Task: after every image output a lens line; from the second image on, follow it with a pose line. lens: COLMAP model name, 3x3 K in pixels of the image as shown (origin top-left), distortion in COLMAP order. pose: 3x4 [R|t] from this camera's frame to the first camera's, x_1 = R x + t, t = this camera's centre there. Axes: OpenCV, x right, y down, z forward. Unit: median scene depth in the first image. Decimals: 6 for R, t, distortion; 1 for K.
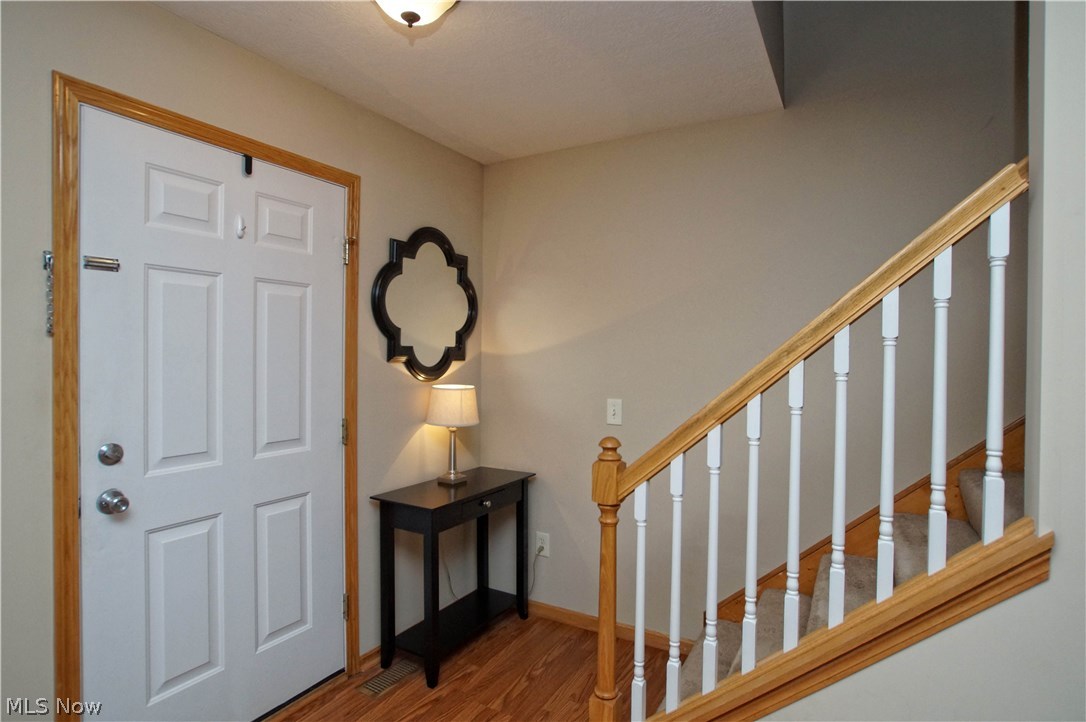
lens RADIAL K [[561.9, 0, 543.0], [0, 561.9, 361.0], [0, 0, 1]] dist [-0.091849, 0.054059]
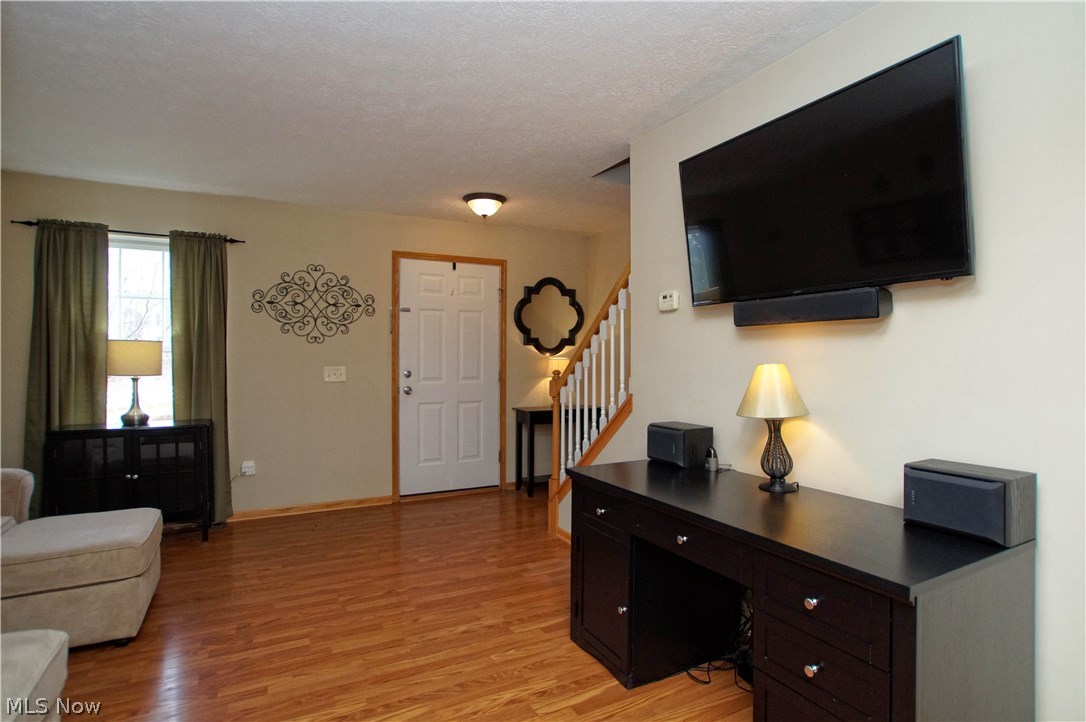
lens RADIAL K [[553.8, 0, 543.0], [0, 553.8, 361.0], [0, 0, 1]] dist [-0.062672, 0.032461]
pose [[0.839478, -0.001721, -0.543390, 0.929336], [-0.003348, 0.999960, -0.008339, 0.078852], [0.543383, 0.008820, 0.839439, -0.717639]]
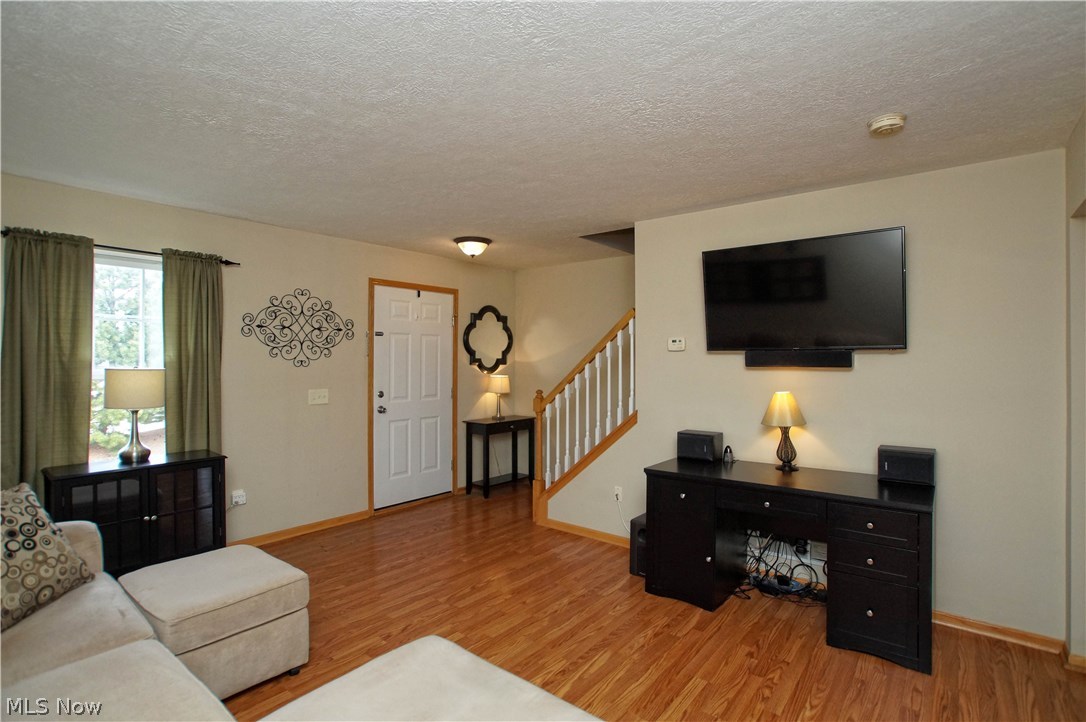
lens RADIAL K [[532.8, 0, 543.0], [0, 532.8, 361.0], [0, 0, 1]] dist [-0.033333, 0.000293]
pose [[0.986826, -0.004569, -0.161718, 0.400176], [0.002681, 0.999926, -0.011891, 0.012048], [0.161760, 0.011301, 0.986765, -1.204170]]
